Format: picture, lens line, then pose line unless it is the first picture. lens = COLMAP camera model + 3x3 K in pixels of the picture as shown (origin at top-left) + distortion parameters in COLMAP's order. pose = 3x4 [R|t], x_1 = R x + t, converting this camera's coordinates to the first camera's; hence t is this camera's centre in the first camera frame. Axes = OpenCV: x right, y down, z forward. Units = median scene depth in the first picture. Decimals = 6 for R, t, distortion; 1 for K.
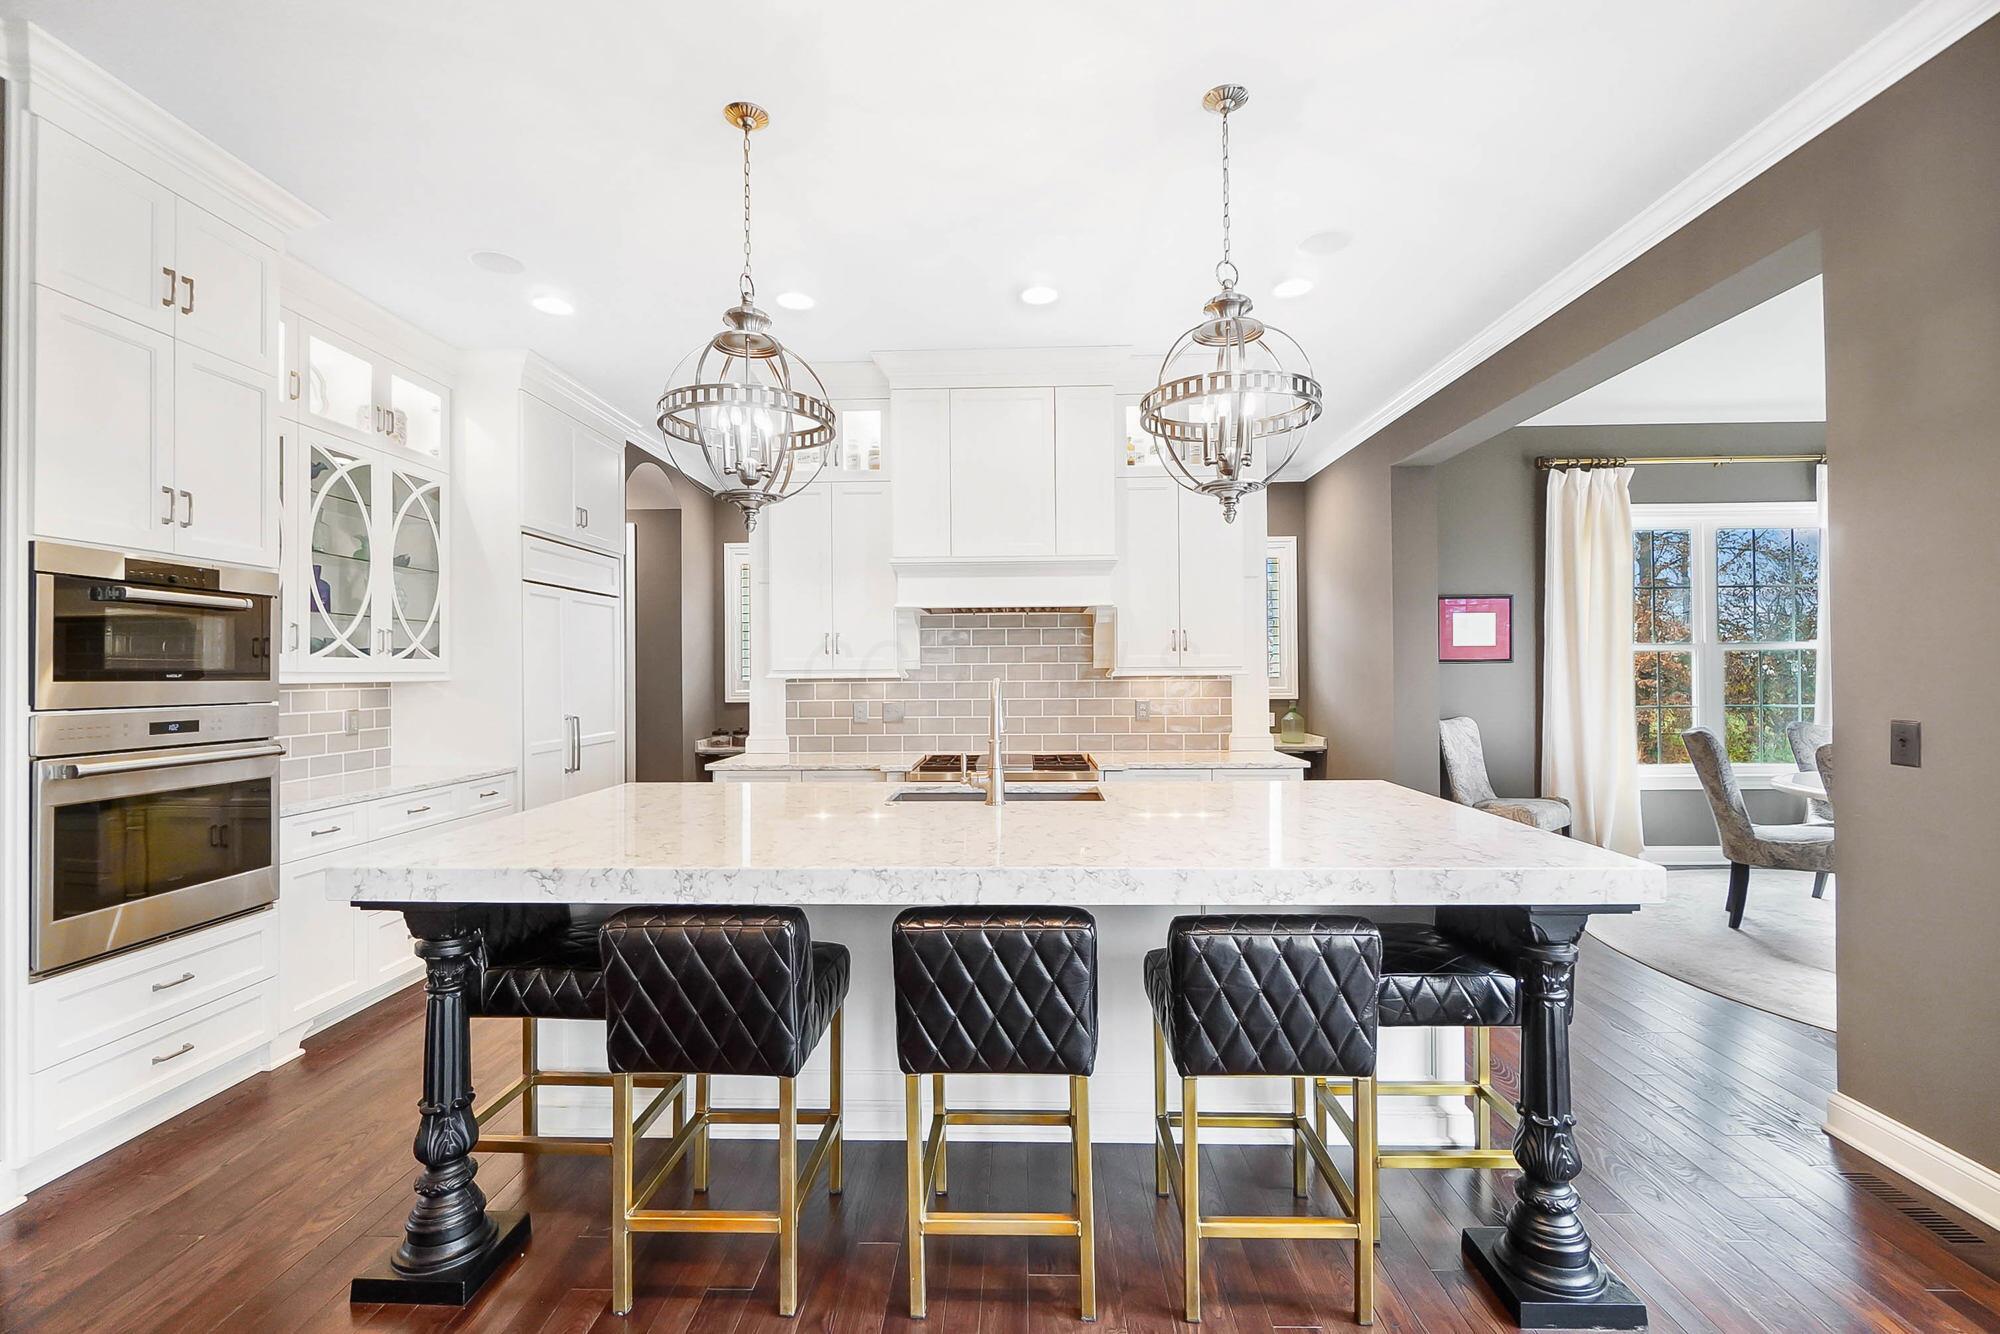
lens RADIAL K [[868.3, 0, 997.9], [0, 868.3, 672.8], [0, 0, 1]] dist [-0.001785, -0.000344]
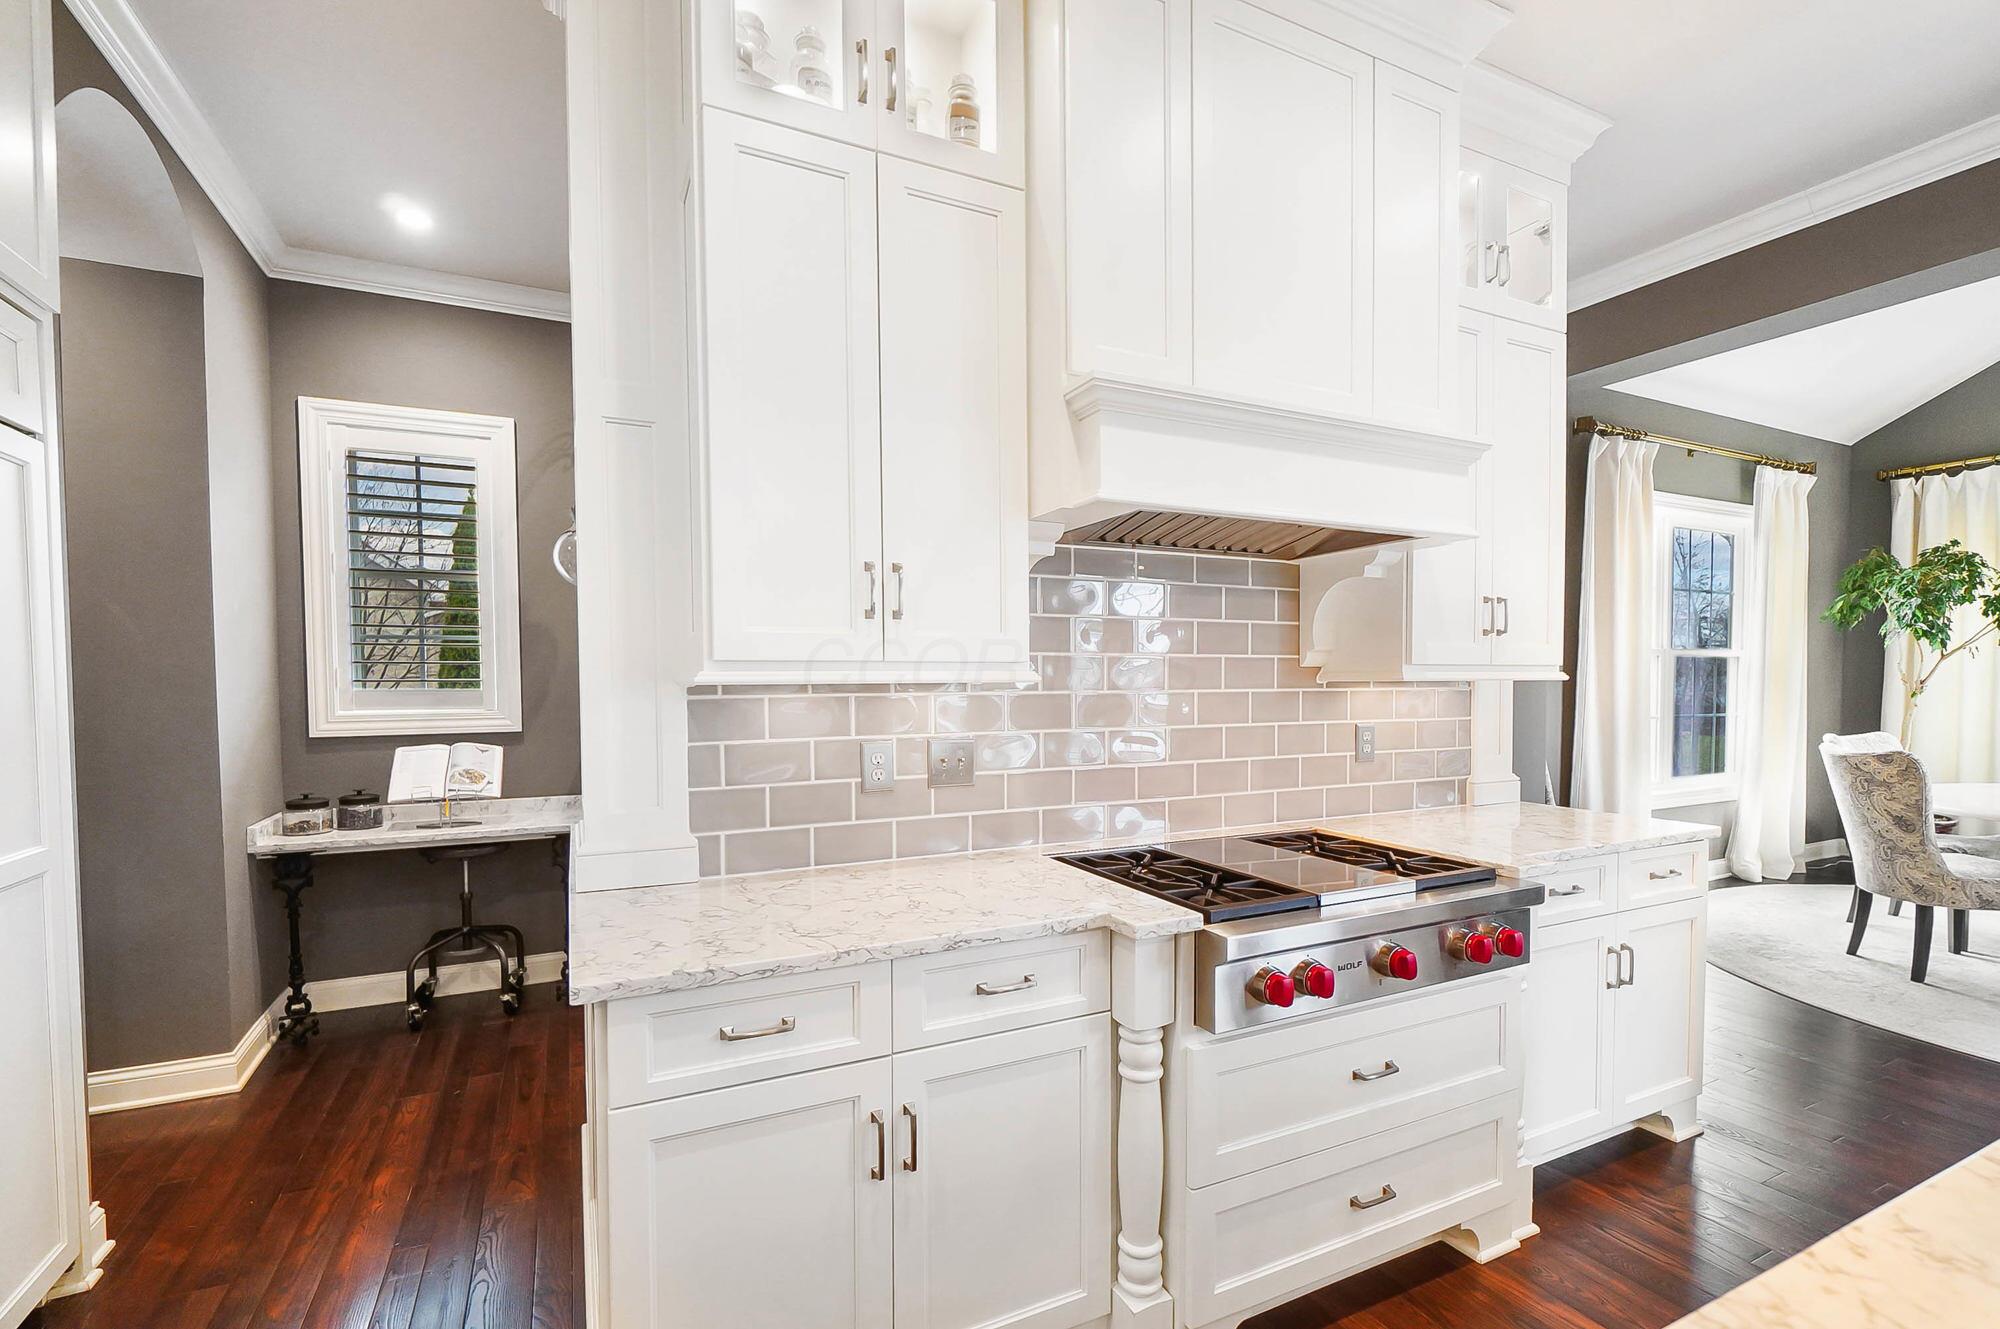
lens RADIAL K [[882.1, 0, 1002.2], [0, 882.1, 710.2], [0, 0, 1]] dist [-0.008946, -0.000050]
pose [[0.885583, -0.012503, 0.464313, -0.337972], [-0.002678, 0.999484, 0.032022, 0.005574], [-0.464473, -0.029601, 0.885092, 0.674802]]
